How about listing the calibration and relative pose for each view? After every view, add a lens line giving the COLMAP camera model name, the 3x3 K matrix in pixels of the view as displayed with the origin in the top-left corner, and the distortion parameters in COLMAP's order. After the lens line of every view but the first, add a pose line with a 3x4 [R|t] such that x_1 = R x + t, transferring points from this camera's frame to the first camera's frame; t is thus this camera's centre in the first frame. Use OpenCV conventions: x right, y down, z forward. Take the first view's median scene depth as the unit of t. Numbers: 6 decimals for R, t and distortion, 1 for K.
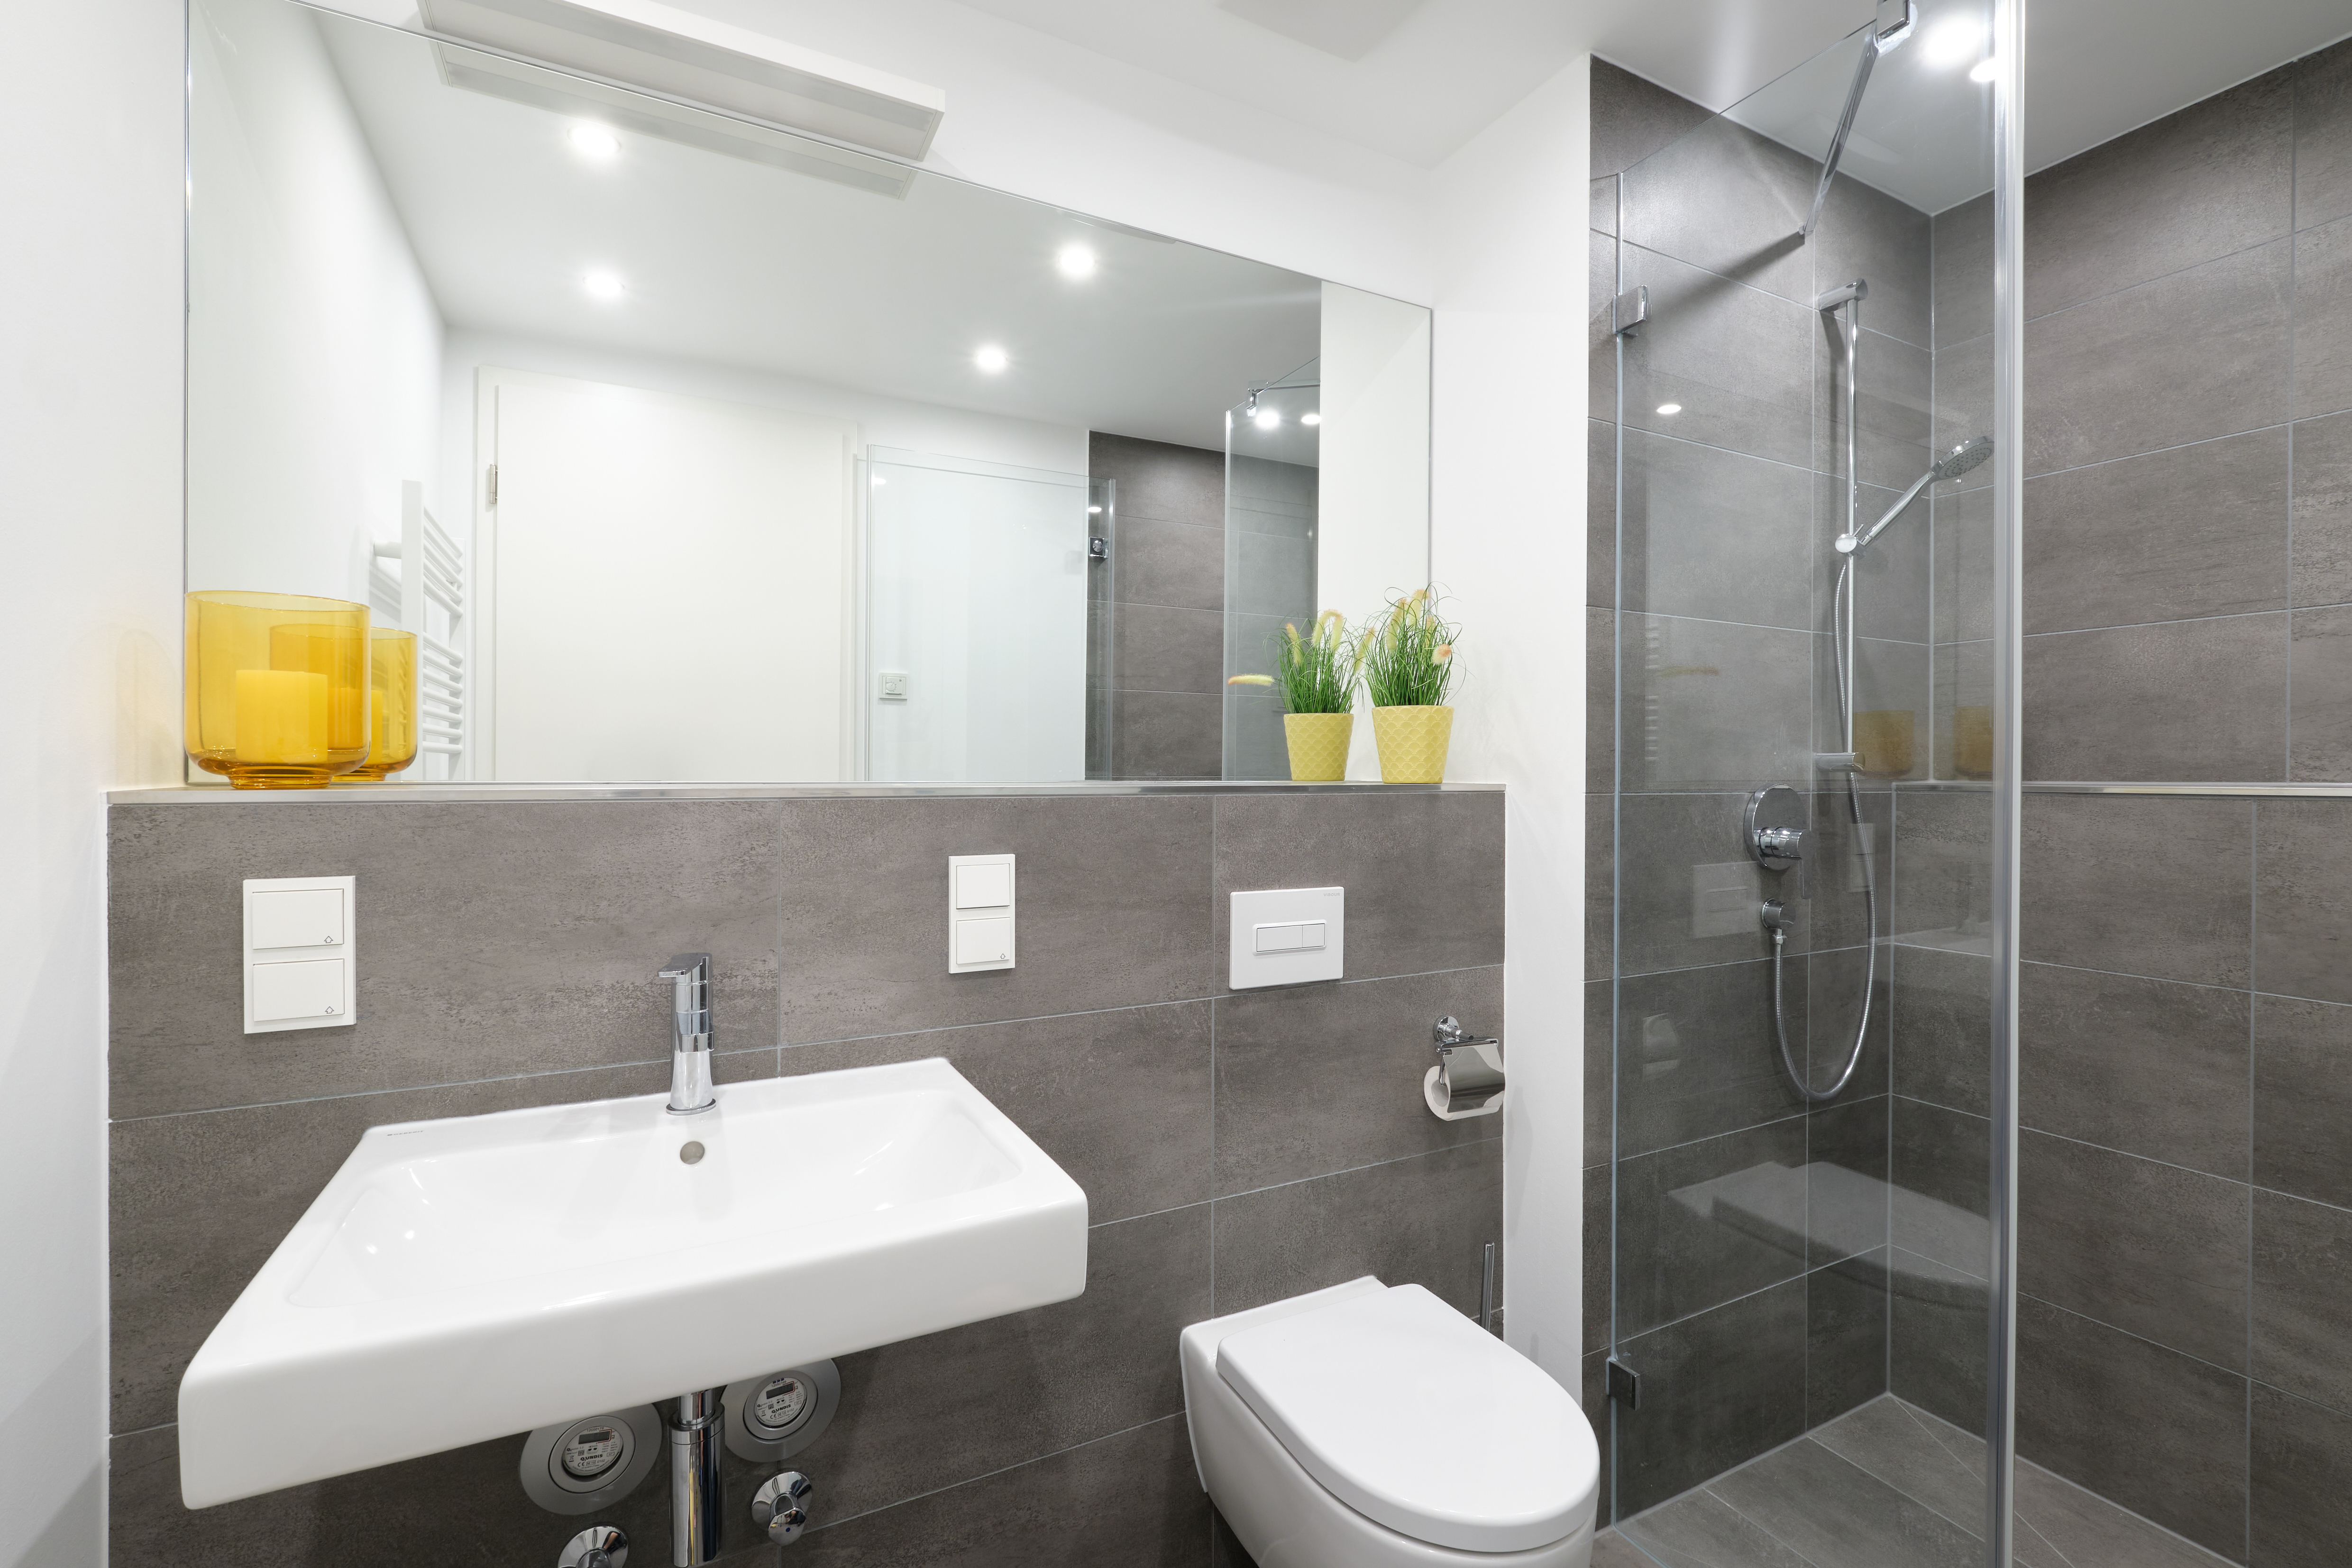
lens RADIAL K [[1039.4, 0, 1185.0], [0, 1039.4, 779.1], [0, 0, 1]] dist [-0.012718, -0.000229]
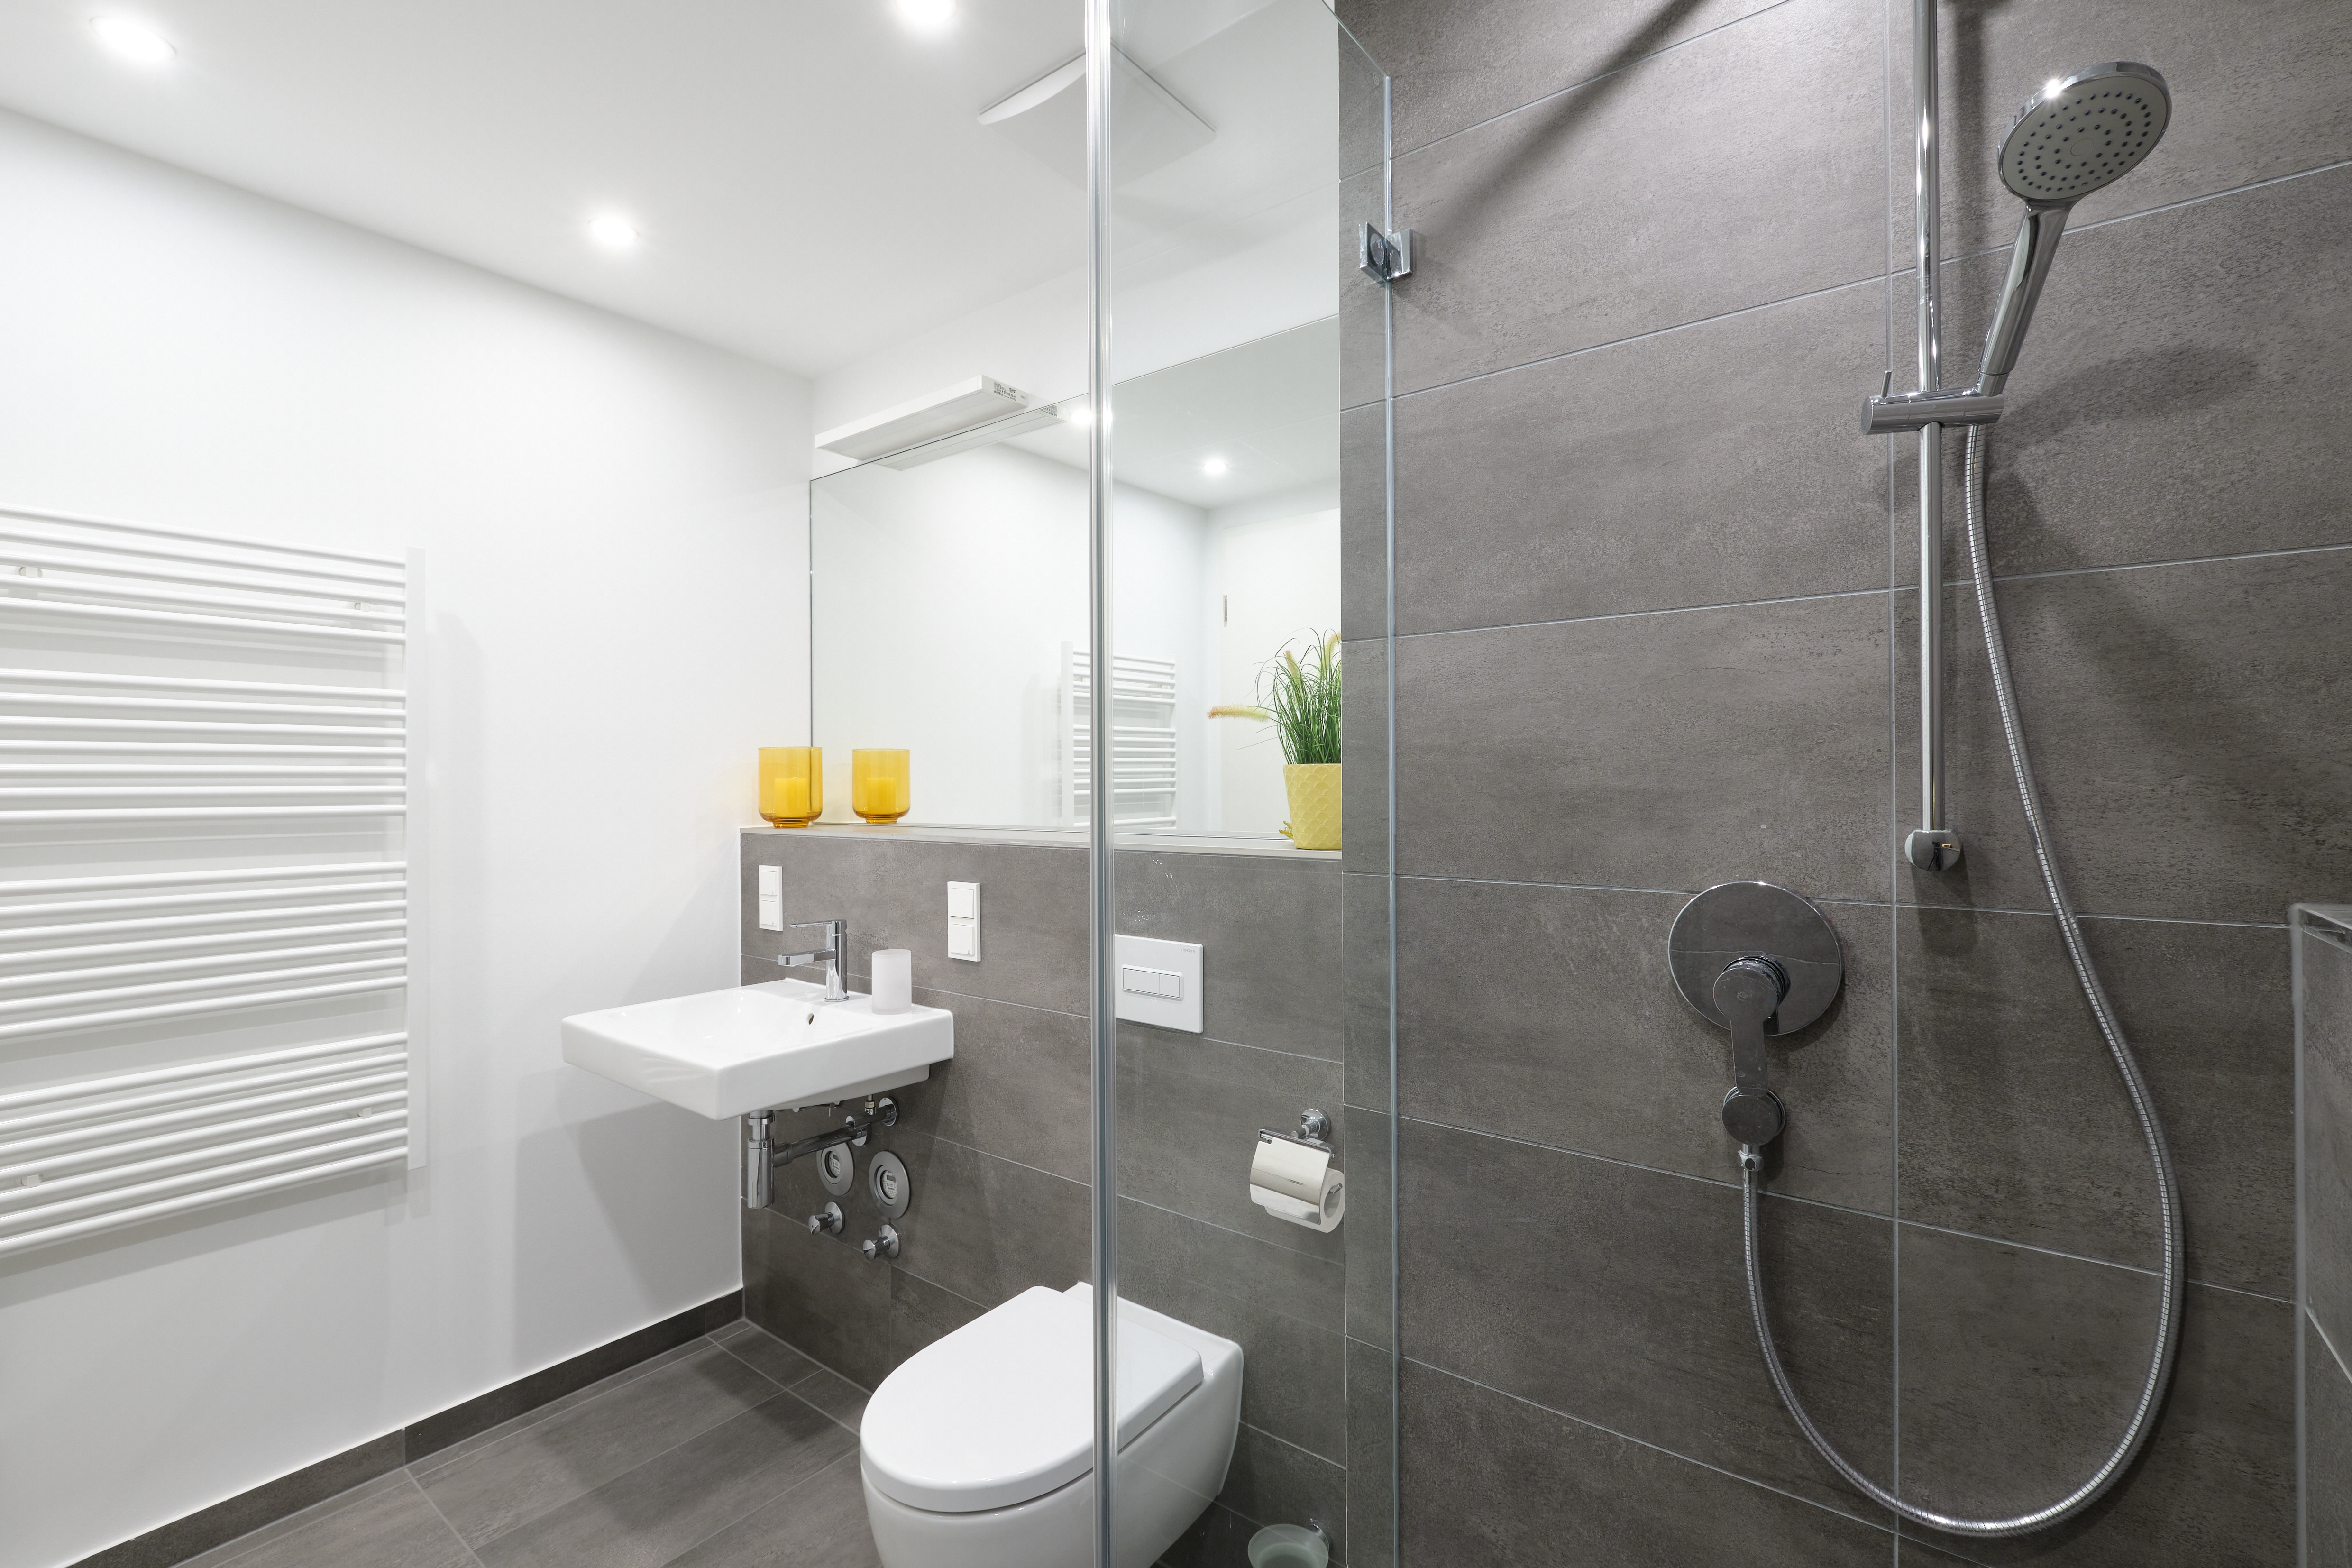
lens RADIAL K [[1039.4, 0, 1184.1], [0, 1039.4, 781.1], [0, 0, 1]] dist [-0.012718, -0.000229]
pose [[0.413956, -0.007487, -0.910266, 1.116481], [-0.000656, 0.999963, -0.008523, -0.052236], [0.910297, 0.004126, 0.413936, 0.568802]]
